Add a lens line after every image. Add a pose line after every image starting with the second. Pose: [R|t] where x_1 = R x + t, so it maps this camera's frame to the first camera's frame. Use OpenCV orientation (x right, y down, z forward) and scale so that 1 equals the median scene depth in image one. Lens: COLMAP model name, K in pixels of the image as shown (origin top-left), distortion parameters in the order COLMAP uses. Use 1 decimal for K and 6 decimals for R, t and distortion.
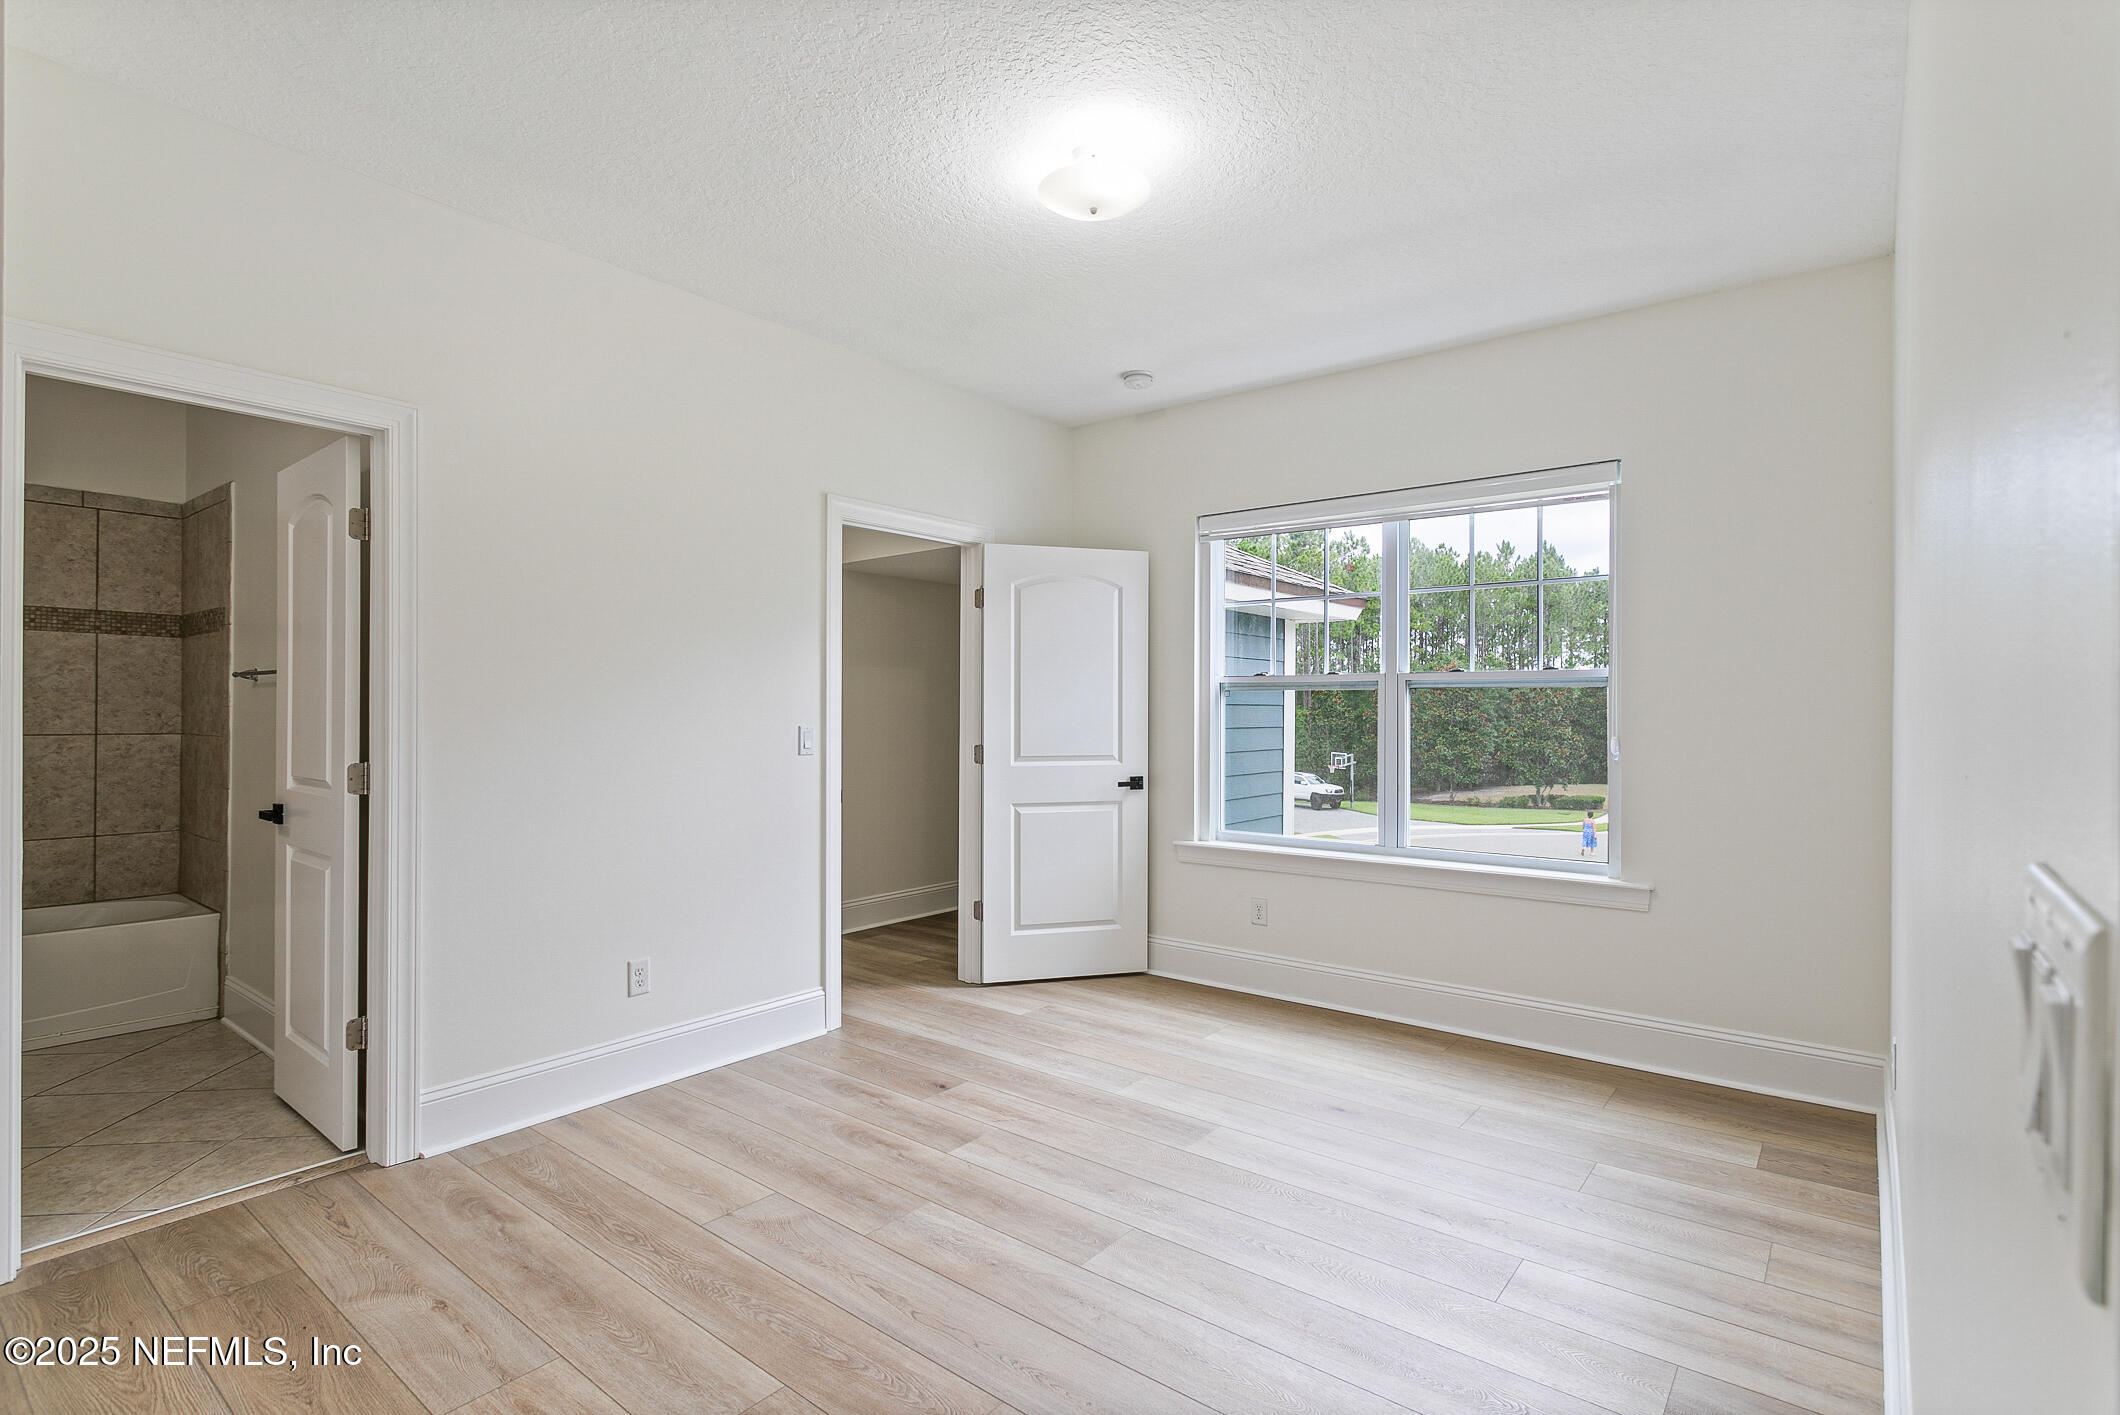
lens RADIAL K [[1032.0, 0, 1055.9], [0, 1032.0, 708.9], [0, 0, 1]] dist [-0.001178, 0.000531]
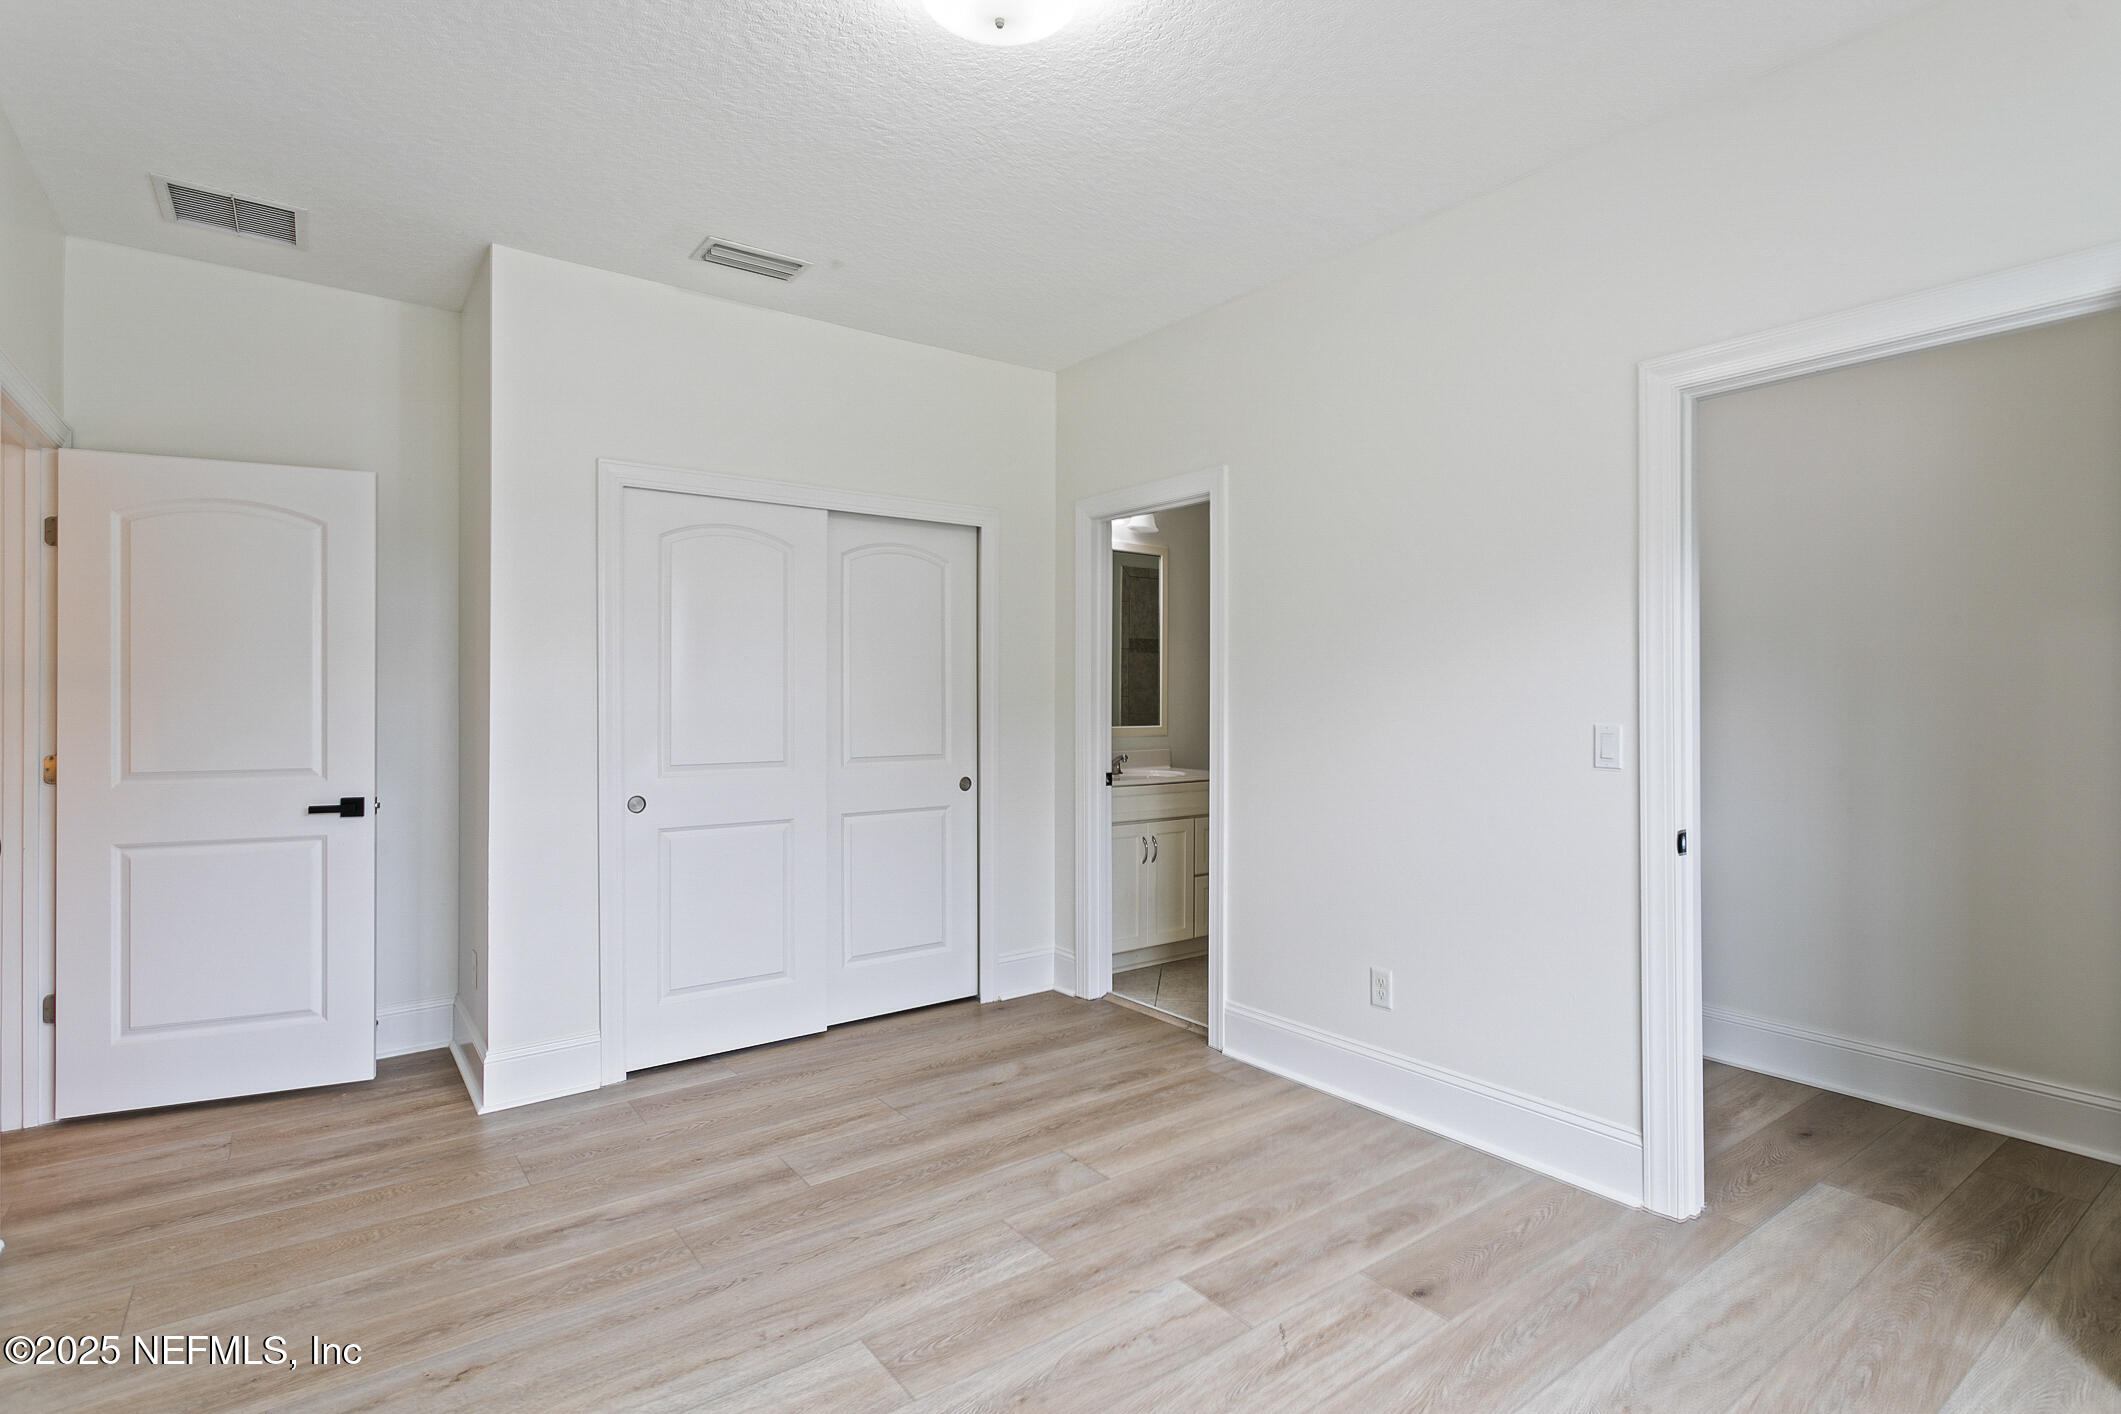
lens RADIAL K [[1032.5, 0, 1051.0], [0, 1032.5, 696.8], [0, 0, 1]] dist [-0.001178, 0.000531]
pose [[-0.255281, -0.001879, -0.966865, 0.690607], [-0.002060, 0.999997, -0.001400, -0.000338], [0.966865, 0.001635, -0.255284, 1.154016]]
